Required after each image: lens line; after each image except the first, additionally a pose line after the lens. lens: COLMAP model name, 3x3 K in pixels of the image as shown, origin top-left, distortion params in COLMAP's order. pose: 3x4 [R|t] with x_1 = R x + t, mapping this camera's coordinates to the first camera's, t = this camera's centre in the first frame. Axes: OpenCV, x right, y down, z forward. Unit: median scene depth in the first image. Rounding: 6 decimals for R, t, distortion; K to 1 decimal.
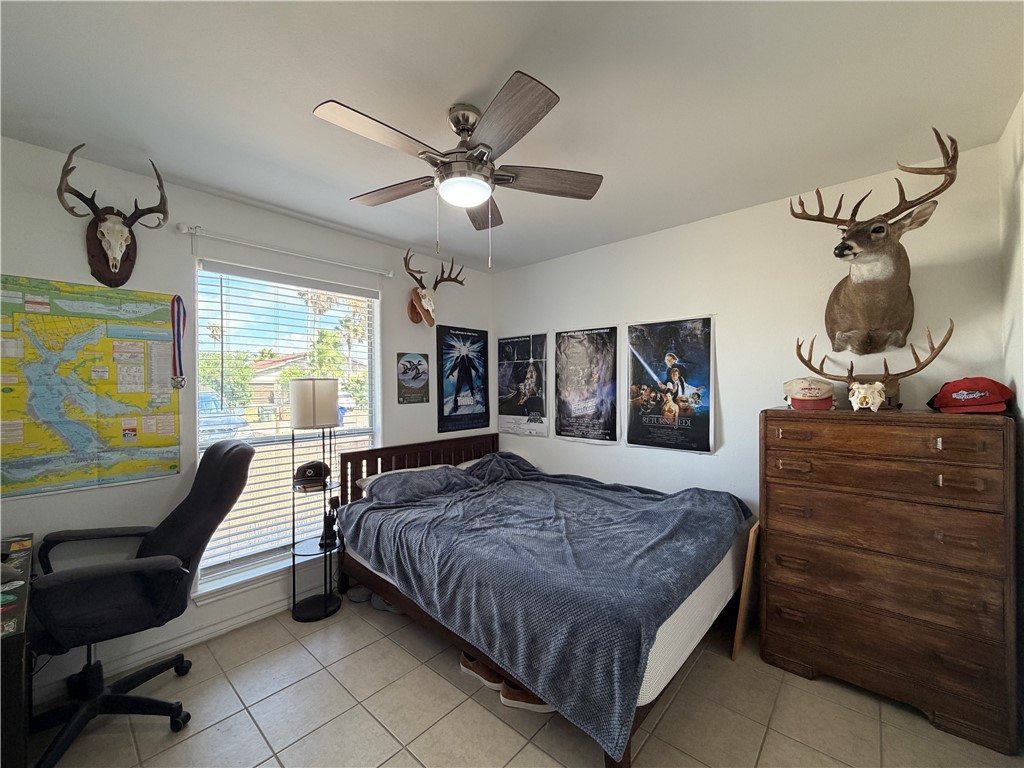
lens RADIAL K [[408.0, 0, 511.2], [0, 408.0, 385.4], [0, 0, 1]] dist [0.002035, 0.000378]
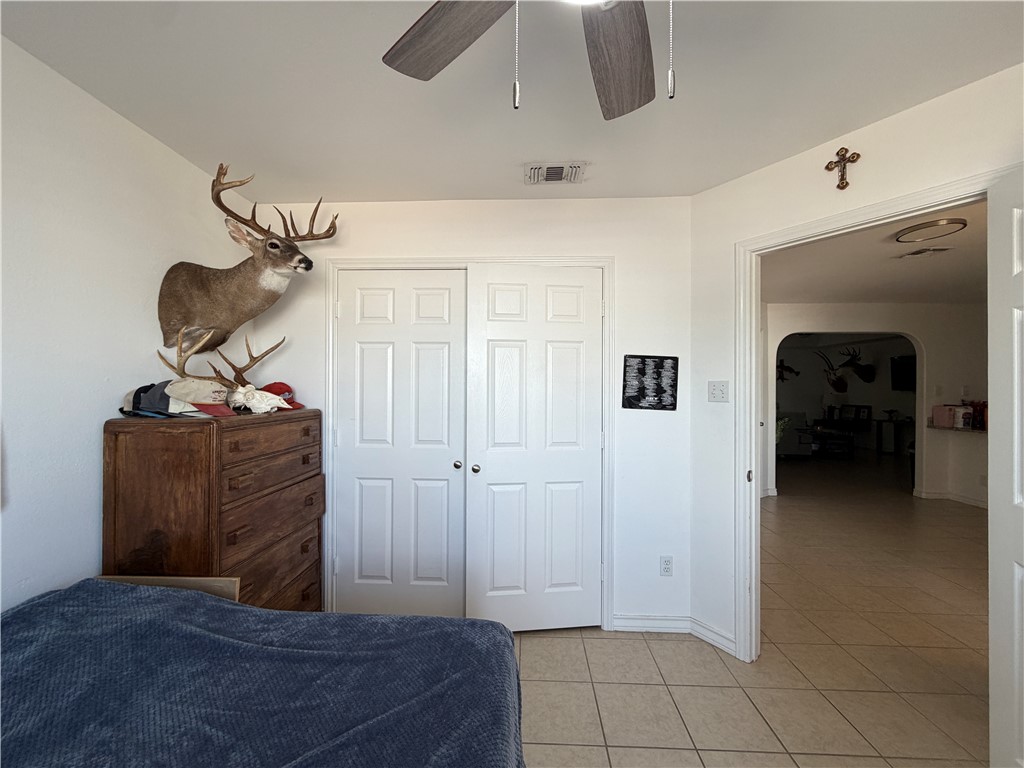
lens RADIAL K [[408.0, 0, 508.5], [0, 408.0, 386.1], [0, 0, 1]] dist [0.002035, 0.000378]
pose [[-0.622129, 0.005095, 0.782898, -0.348238], [-0.000032, 0.999979, -0.006533, 0.002956], [-0.782915, -0.004089, -0.622116, 1.184770]]
